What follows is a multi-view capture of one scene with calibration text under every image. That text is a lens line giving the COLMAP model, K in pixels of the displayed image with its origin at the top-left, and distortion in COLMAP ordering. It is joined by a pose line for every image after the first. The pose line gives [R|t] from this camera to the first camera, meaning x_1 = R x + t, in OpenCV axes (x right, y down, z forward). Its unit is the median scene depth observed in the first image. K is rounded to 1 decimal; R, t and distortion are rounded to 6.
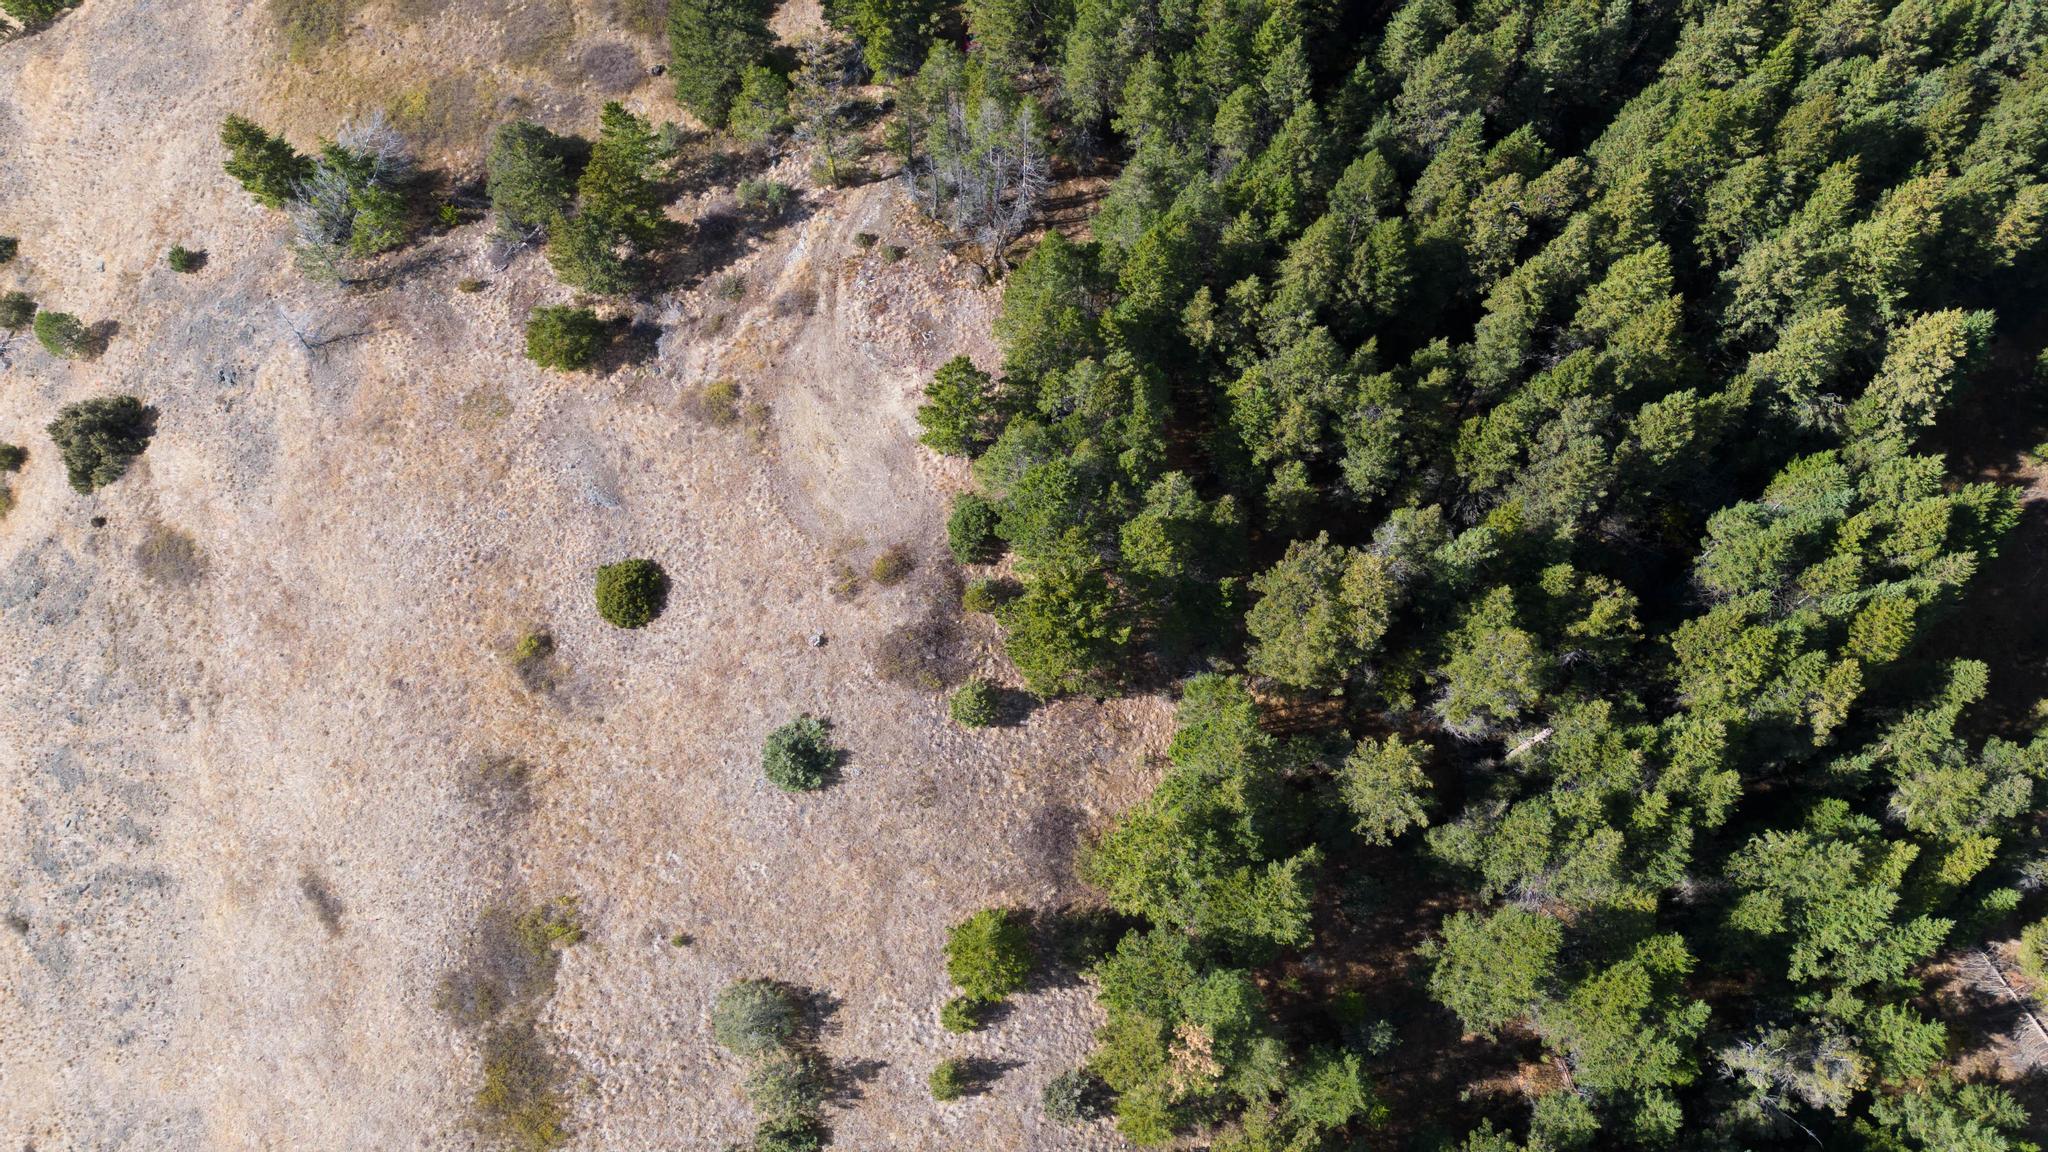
lens RADIAL K [[1432.2, 0, 1024.0], [0, 1432.2, 576.0], [0, 0, 1]] dist [0.083339, -0.077899]
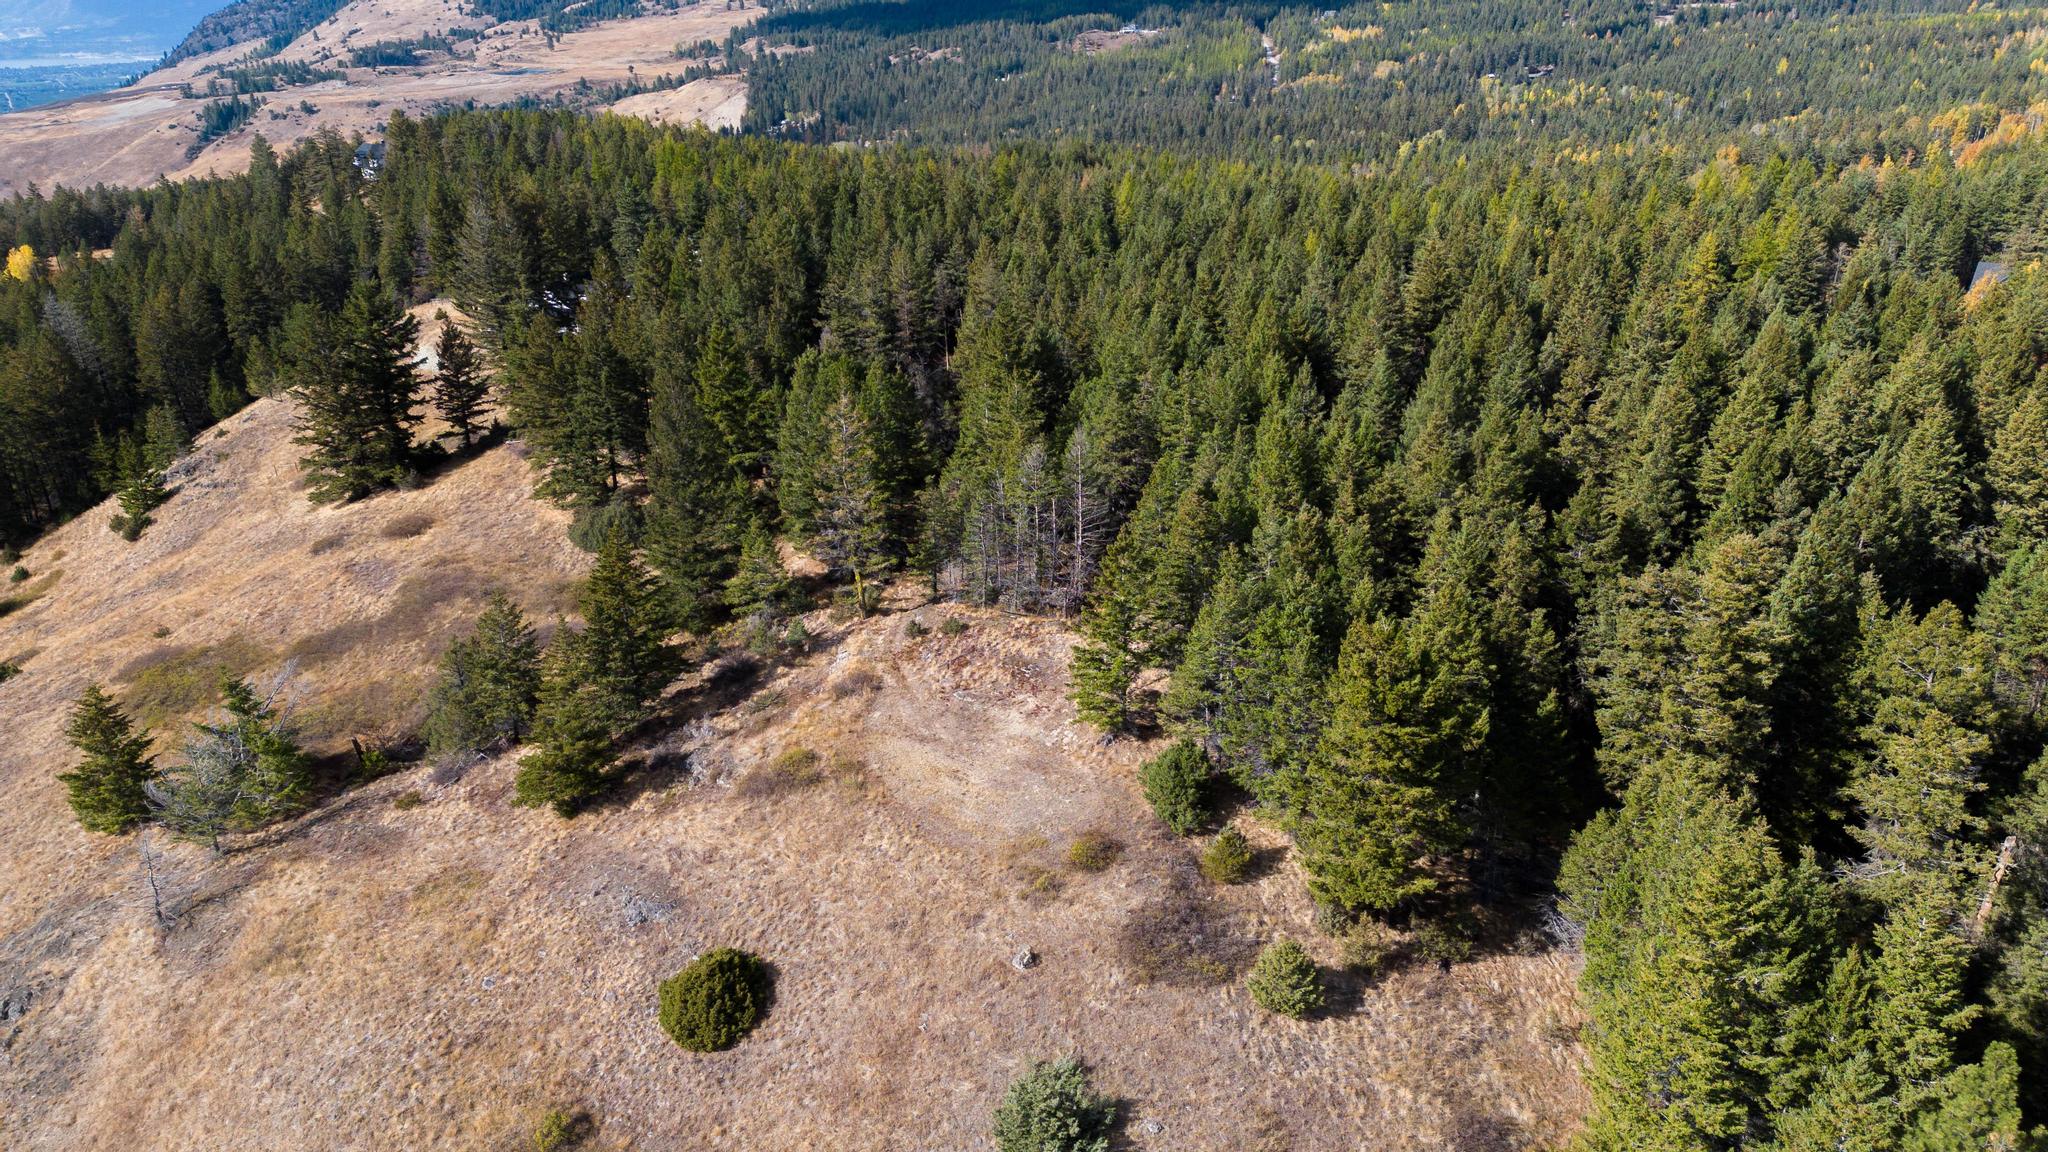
lens RADIAL K [[1441.2, 0, 1019.7], [0, 1441.2, 562.7], [0, 0, 1]] dist [0.090053, -0.071970]
pose [[0.958070, -0.144362, 0.247511, -0.274449], [0.276553, 0.691894, -0.666934, 0.348626], [-0.074971, 0.707419, 0.702807, 0.385828]]
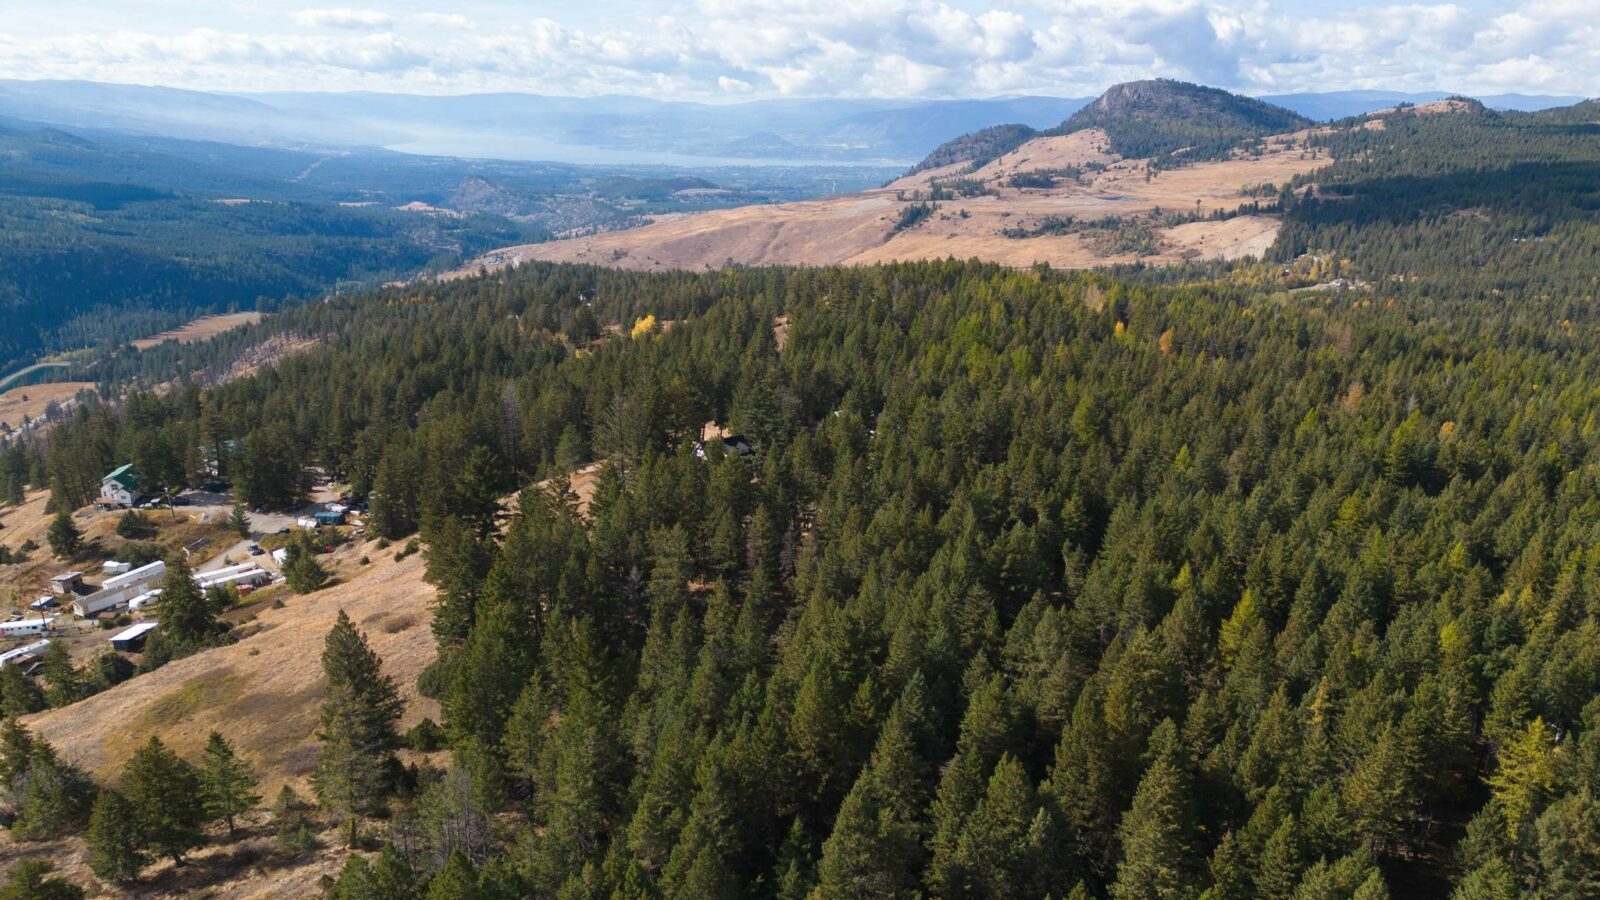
lens RADIAL K [[1118.9, 0, 800.0], [0, 1118.9, 450.0], [0, 0, 1]] dist [0.083339, -0.077899]
pose [[0.944958, 0.096267, -0.312711, 0.474752], [-0.302224, 0.622999, -0.721480, 0.092957], [0.125364, 0.776276, 0.617802, 0.286114]]
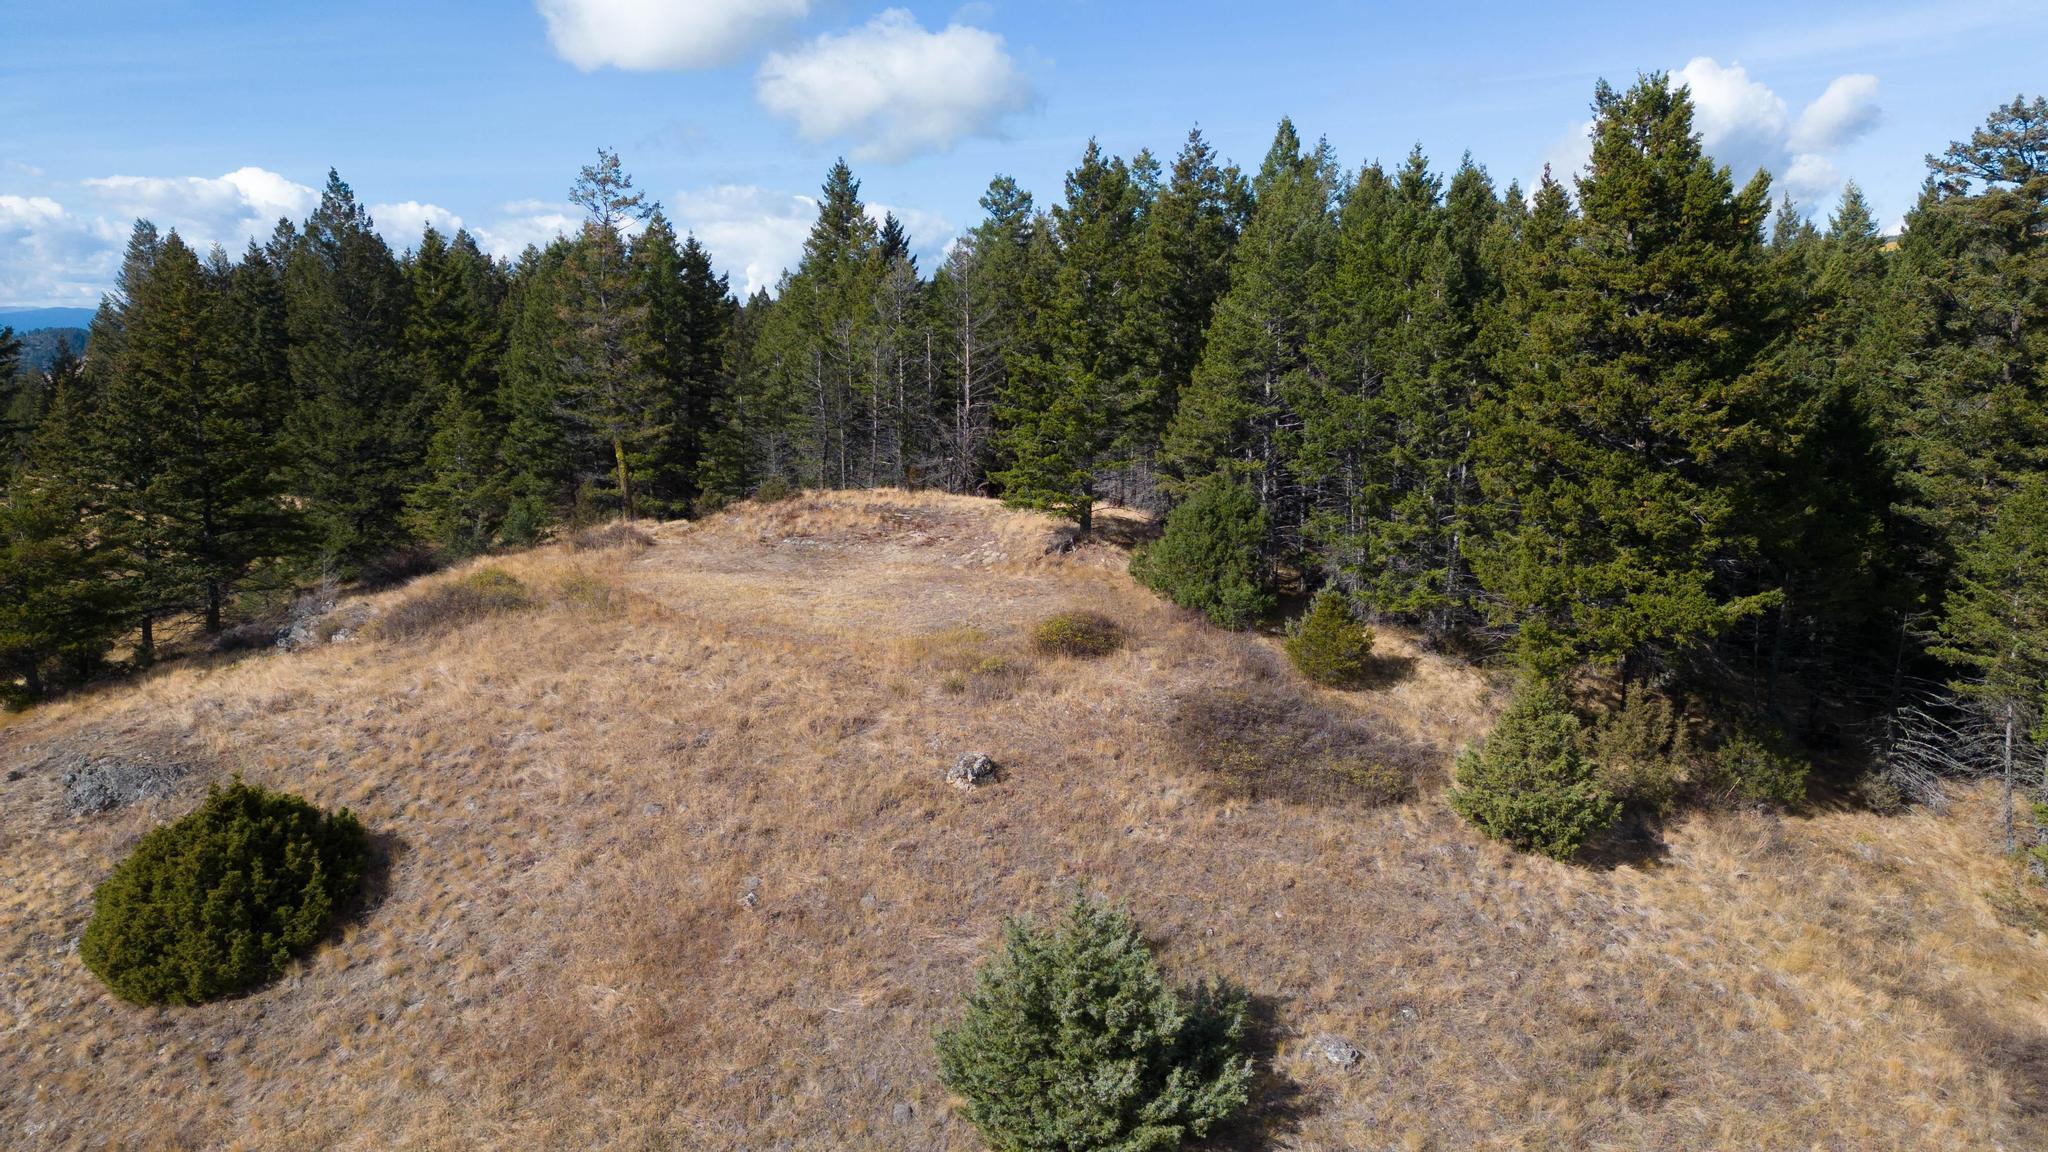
lens RADIAL K [[1432.2, 0, 1024.0], [0, 1432.2, 576.0], [0, 0, 1]] dist [0.083339, -0.077899]
pose [[0.904026, -0.079237, 0.420070, -0.248279], [0.396996, 0.520041, -0.756275, 0.245655], [-0.158528, 0.850458, 0.501587, 0.779832]]
